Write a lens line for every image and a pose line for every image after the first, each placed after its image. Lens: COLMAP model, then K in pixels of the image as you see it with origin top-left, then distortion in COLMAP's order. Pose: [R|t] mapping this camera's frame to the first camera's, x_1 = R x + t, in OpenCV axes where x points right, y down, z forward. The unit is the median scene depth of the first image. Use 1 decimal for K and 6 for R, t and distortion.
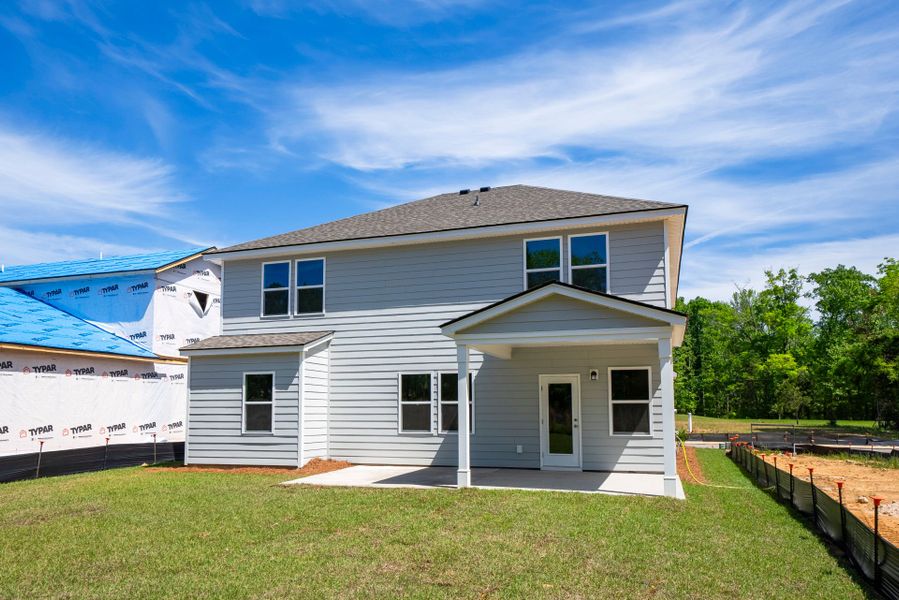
lens RADIAL K [[692.2, 0, 425.2], [0, 692.2, 343.7], [0, 0, 1]] dist [0.040394, 0.000735]
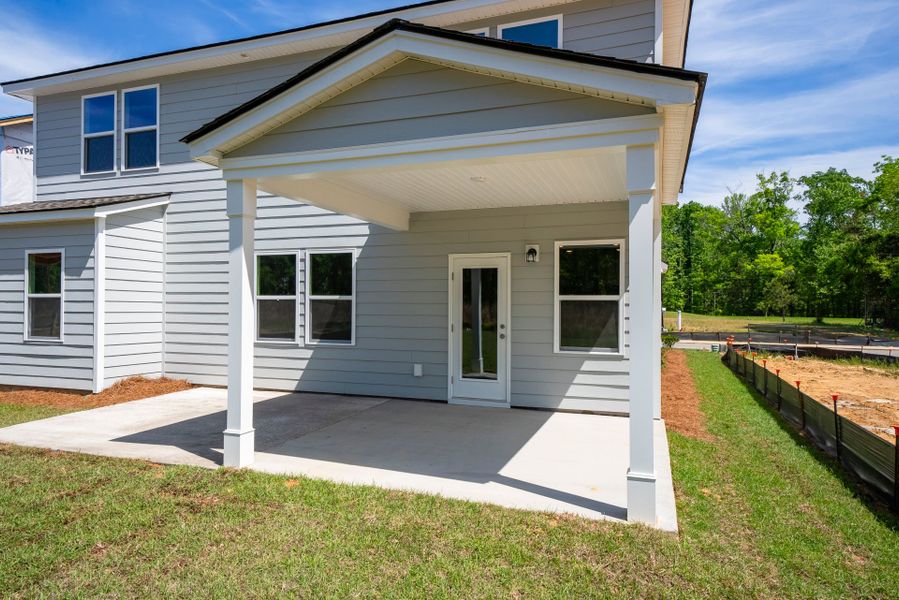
lens RADIAL K [[580.2, 0, 445.7], [0, 580.2, 294.7], [0, 0, 1]] dist [0.034925, 0.000591]
pose [[0.999826, 0.007568, -0.017057, 0.147826], [-0.006215, 0.996932, 0.078021, 0.034674], [0.017595, -0.077902, 0.996806, 0.406218]]
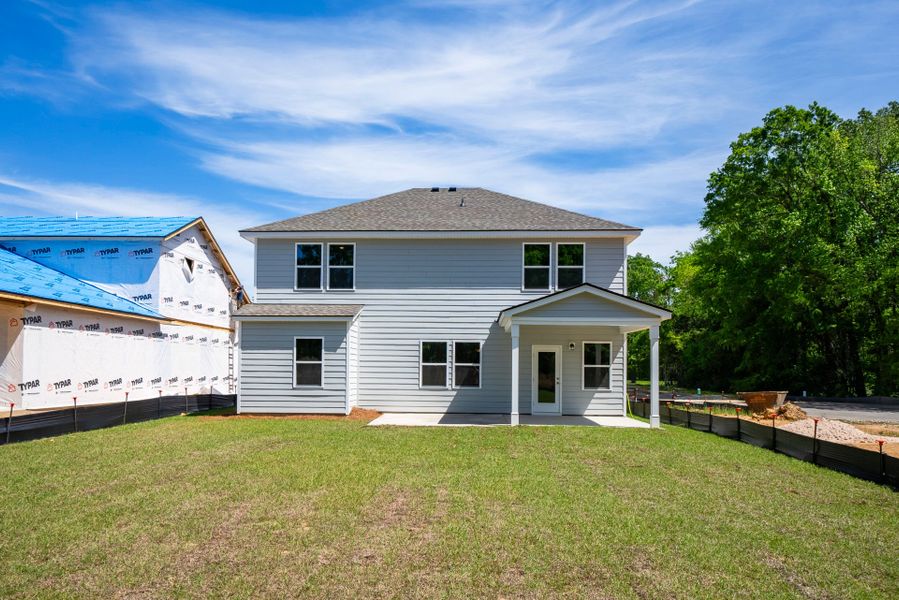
lens RADIAL K [[692.2, 0, 425.2], [0, 692.2, 343.7], [0, 0, 1]] dist [0.040394, 0.000735]
pose [[0.958535, 0.023287, 0.284023, -0.362691], [-0.039947, 0.997795, 0.053004, -0.018271], [-0.282163, -0.062152, 0.957351, -0.201503]]
